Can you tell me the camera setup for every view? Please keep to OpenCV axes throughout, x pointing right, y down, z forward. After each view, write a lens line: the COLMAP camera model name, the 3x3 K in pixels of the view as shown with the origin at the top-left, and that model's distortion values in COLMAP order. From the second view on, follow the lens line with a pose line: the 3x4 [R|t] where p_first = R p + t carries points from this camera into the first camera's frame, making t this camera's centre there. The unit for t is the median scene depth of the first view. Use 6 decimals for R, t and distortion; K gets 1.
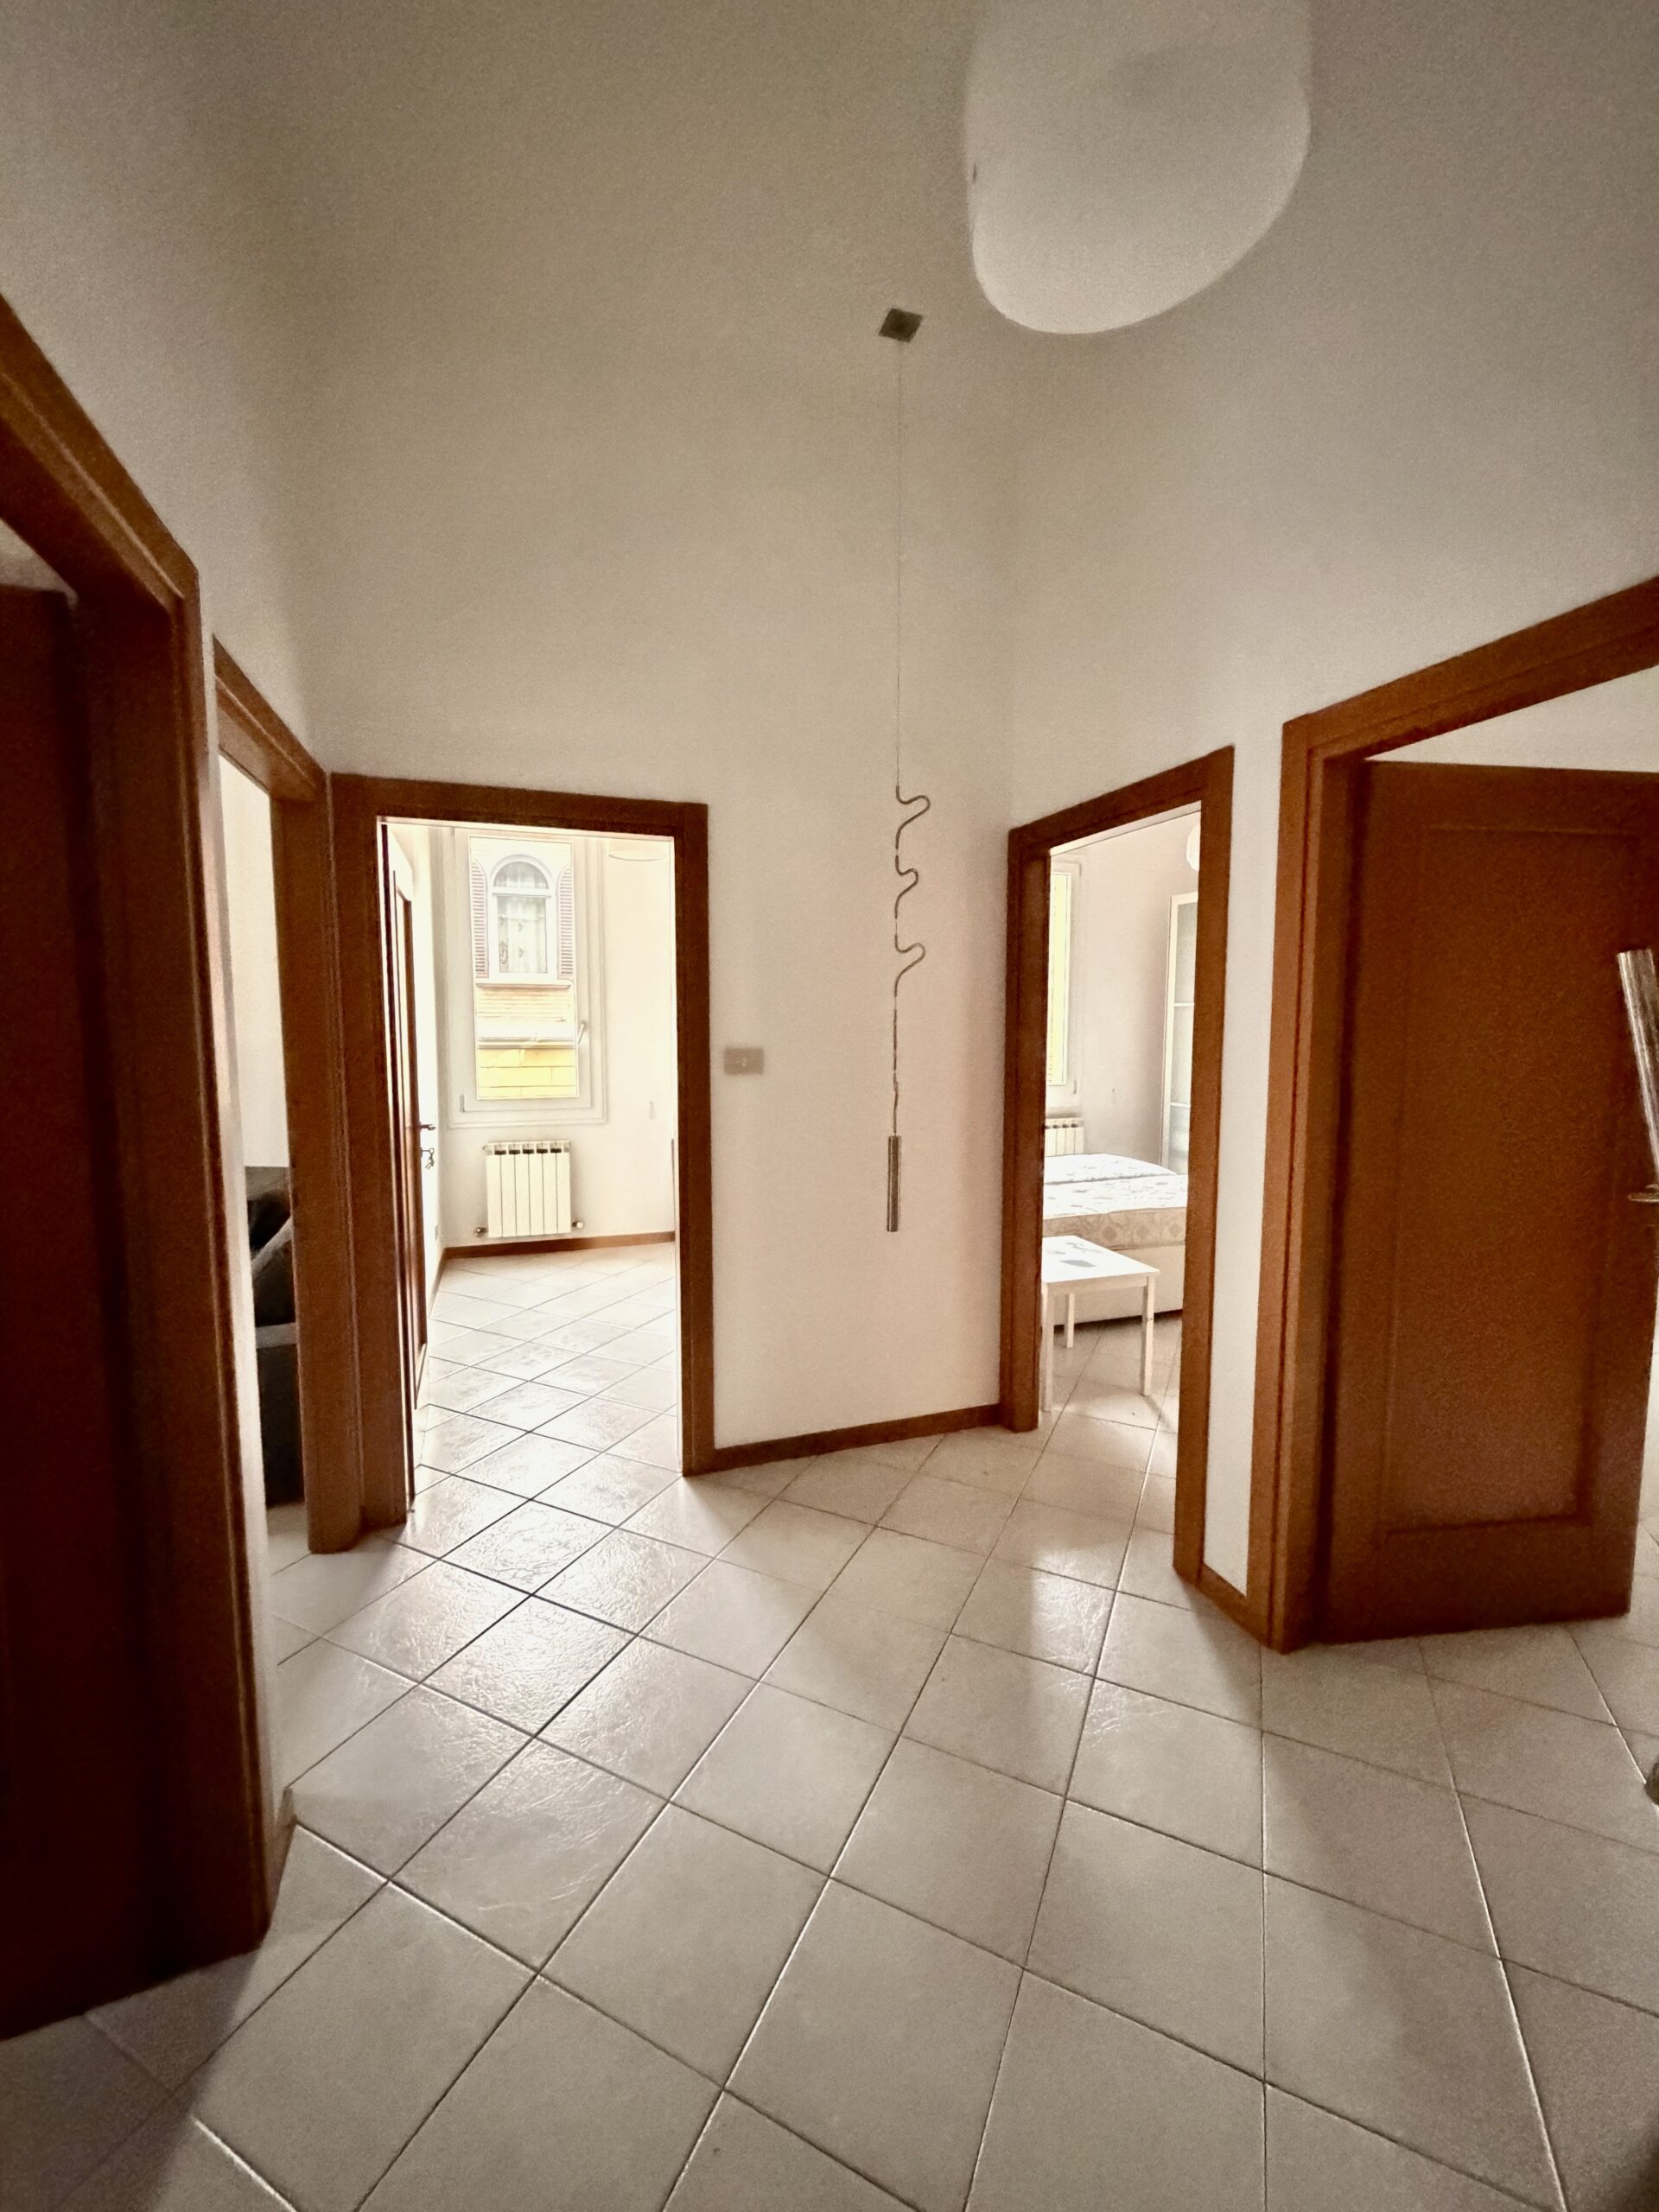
lens RADIAL K [[901.4, 0, 828.6], [0, 901.4, 1099.3], [0, 0, 1]] dist [-0.000252, -0.000200]
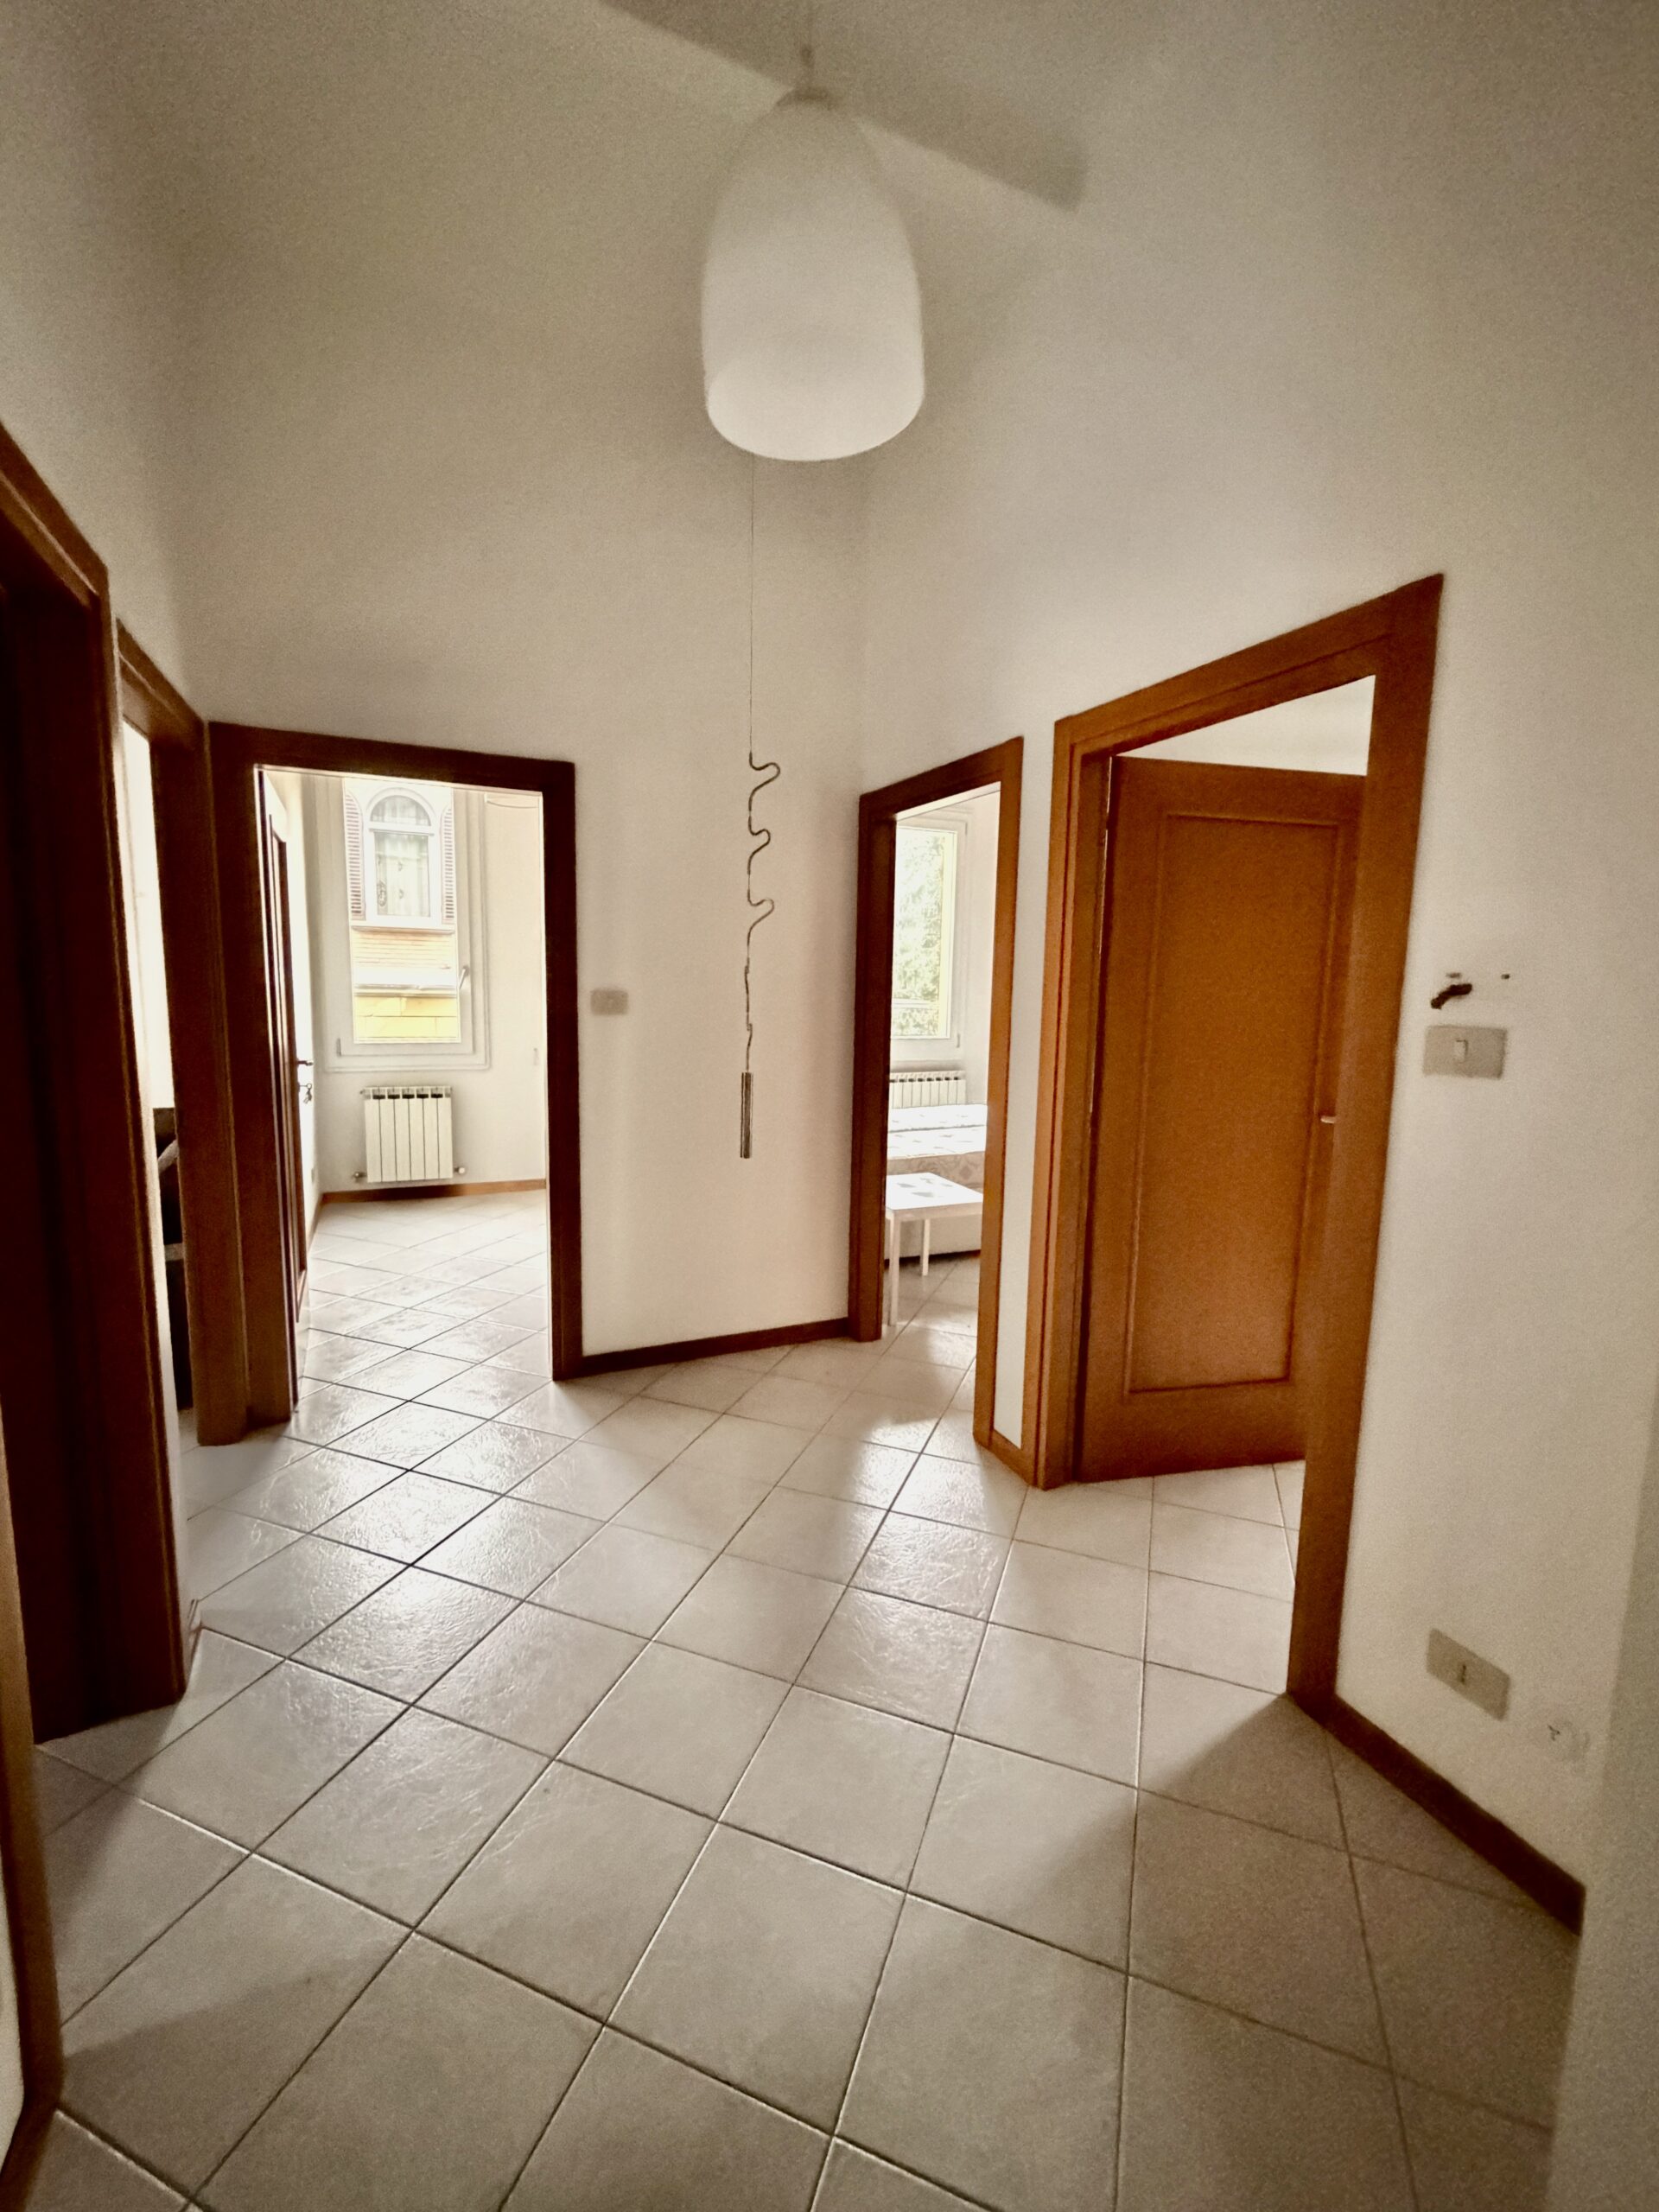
lens RADIAL K [[952.6, 0, 831.7], [0, 952.6, 1100.8], [0, 0, 1]] dist [-0.000473, -0.000401]
pose [[0.995615, 0.007669, 0.093228, 0.061068], [-0.011657, 0.999037, 0.042305, 0.022514], [-0.092814, -0.043206, 0.994746, -0.159726]]
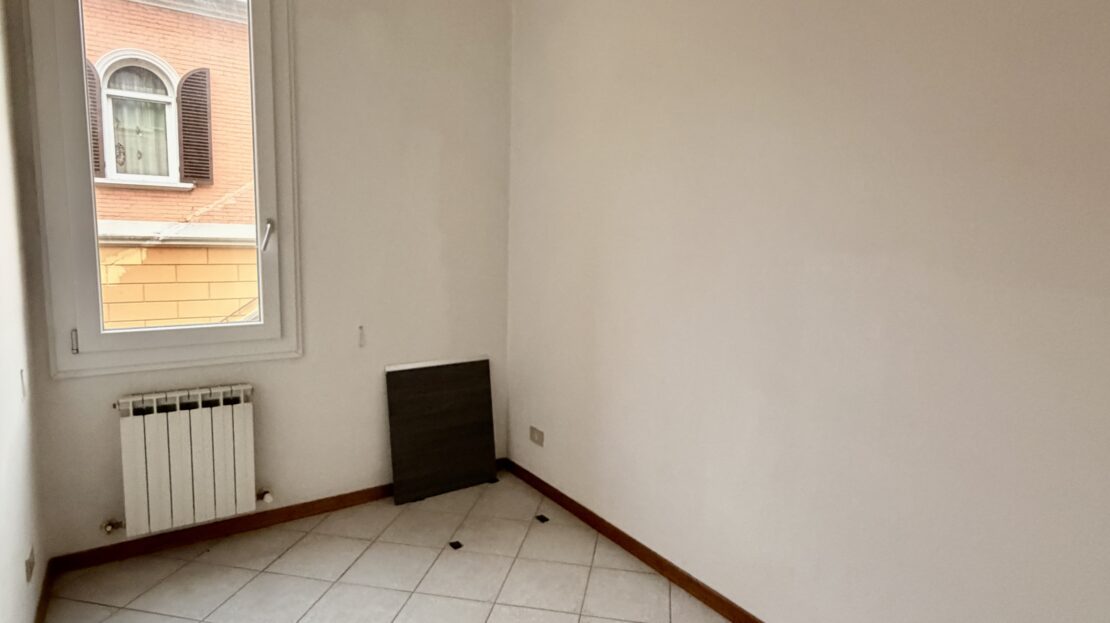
lens RADIAL K [[608.3, 0, 554.6], [0, 608.3, 308.6], [0, 0, 1]] dist [0.000725, 0.000549]
pose [[0.962242, -0.012589, 0.271906, -0.330358], [0.001386, 0.999144, 0.041353, -0.062324], [-0.272193, -0.039415, 0.961435, 0.833333]]
